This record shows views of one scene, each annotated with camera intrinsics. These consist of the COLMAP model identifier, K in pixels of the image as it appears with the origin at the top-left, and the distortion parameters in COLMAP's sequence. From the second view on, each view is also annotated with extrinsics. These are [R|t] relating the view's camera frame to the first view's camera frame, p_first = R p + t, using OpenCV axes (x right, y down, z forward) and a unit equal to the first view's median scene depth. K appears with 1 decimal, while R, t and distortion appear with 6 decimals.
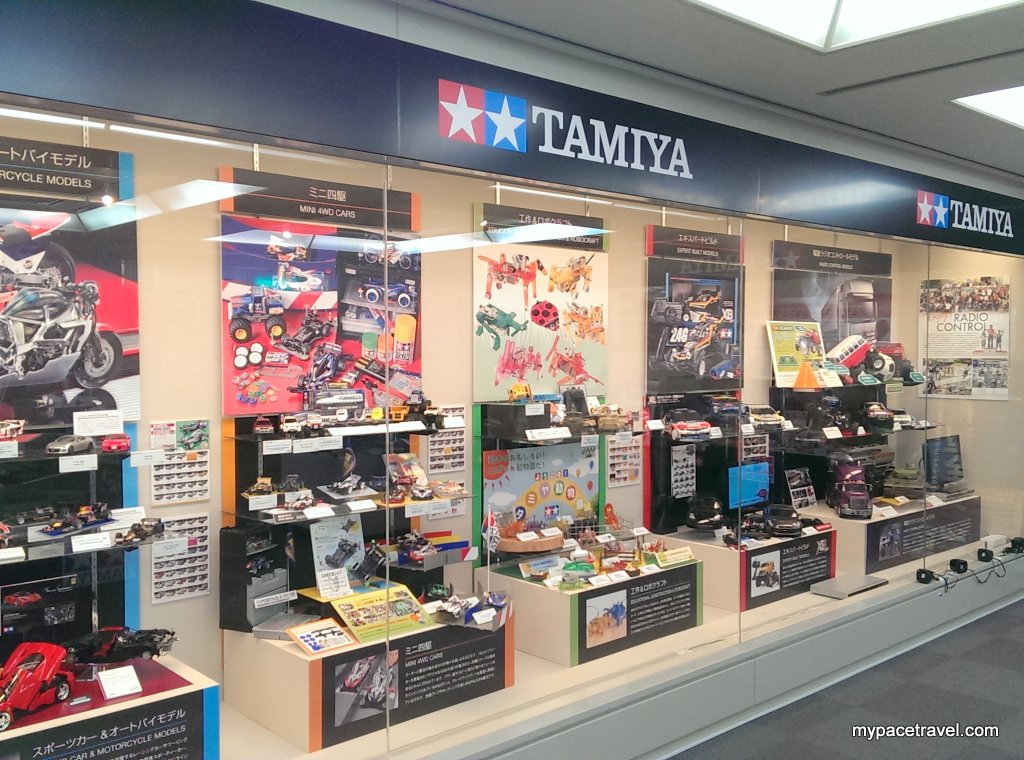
lens RADIAL K [[957.9, 0, 512.7], [0, 957.9, 382.4], [0, 0, 1]] dist [0.057604, 0.000000]
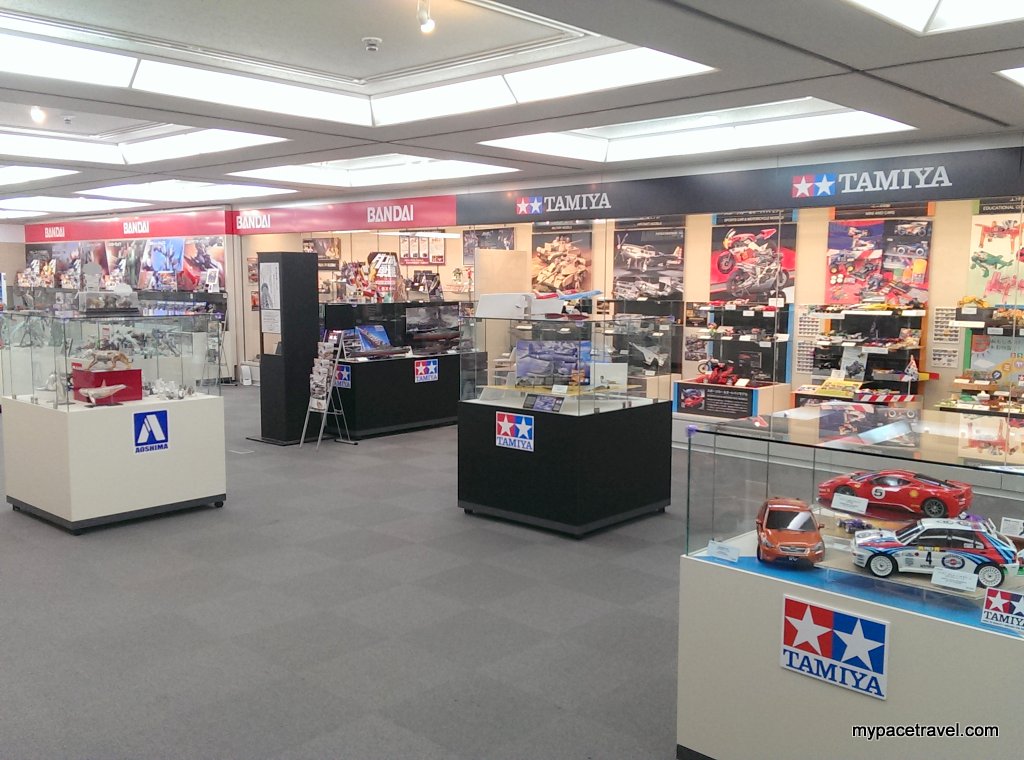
lens RADIAL K [[957.9, 0, 511.9], [0, 957.9, 380.7], [0, 0, 1]] dist [0.057604, 0.000000]
pose [[0.069736, 0.111363, -0.991330, 2.016083], [-0.041187, 0.993223, 0.108679, -0.004628], [0.996715, 0.033251, 0.073851, 0.021948]]
